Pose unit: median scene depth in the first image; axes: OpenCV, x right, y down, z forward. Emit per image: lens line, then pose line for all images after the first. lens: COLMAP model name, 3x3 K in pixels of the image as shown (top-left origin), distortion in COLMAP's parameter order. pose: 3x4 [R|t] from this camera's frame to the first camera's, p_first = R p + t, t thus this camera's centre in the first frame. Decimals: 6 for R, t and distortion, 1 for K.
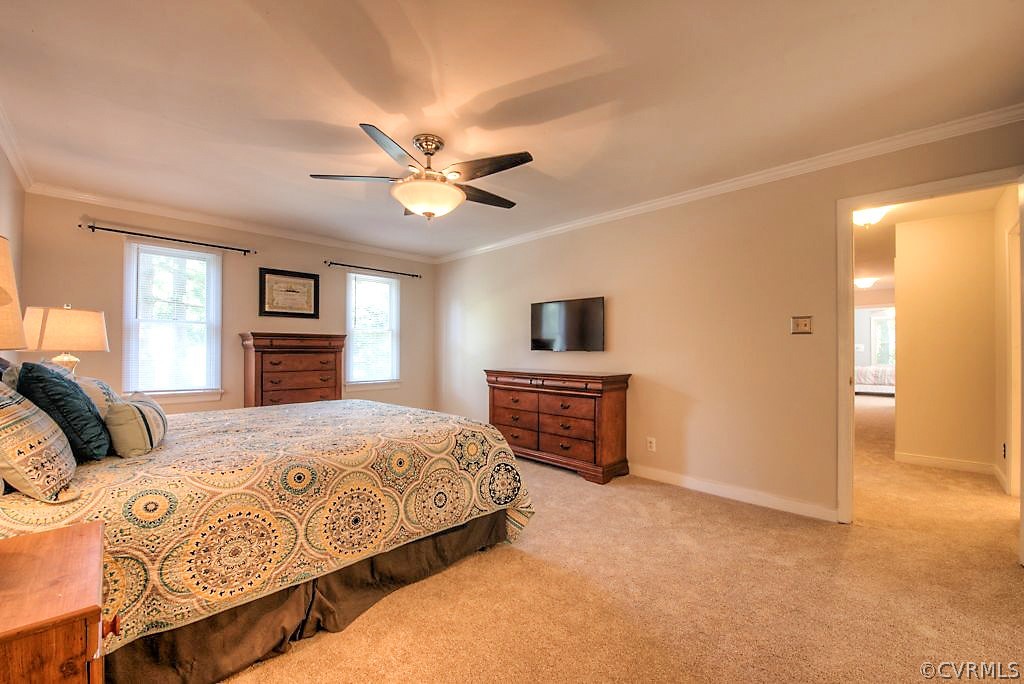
lens RADIAL K [[407.3, 0, 510.6], [0, 407.3, 347.2], [0, 0, 1]] dist [-0.014034, -0.001155]
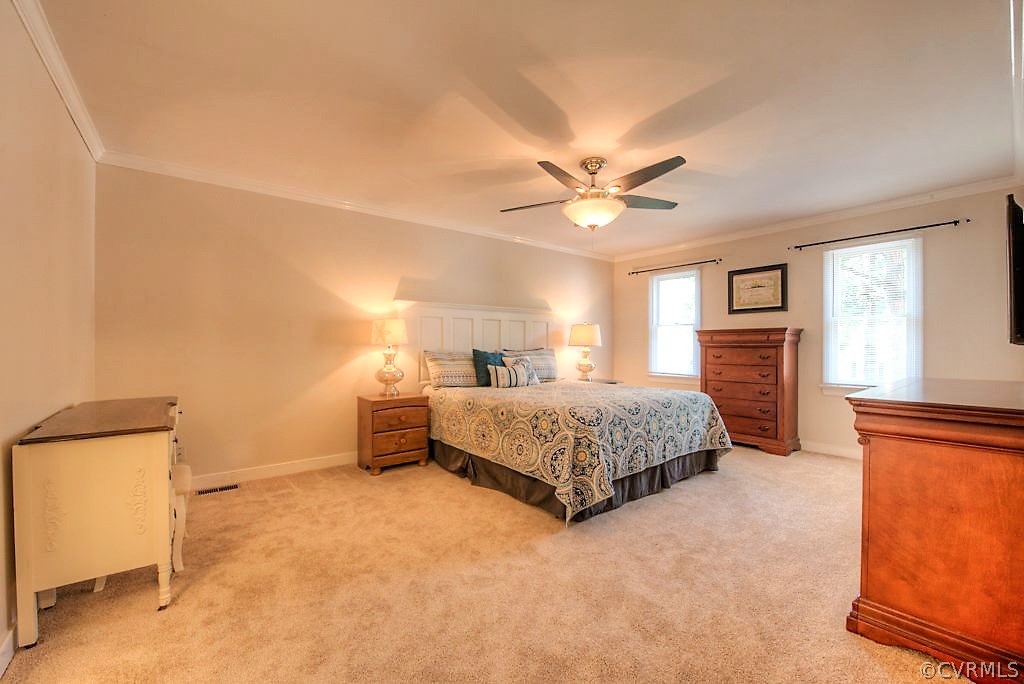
lens RADIAL K [[407.3, 0, 508.2], [0, 407.3, 348.4], [0, 0, 1]] dist [-0.014034, -0.001155]
pose [[-0.122974, 0.003539, -0.992404, 0.725533], [0.007314, 0.999970, 0.002659, 0.012016], [0.992383, -0.006931, -0.122996, 0.670194]]
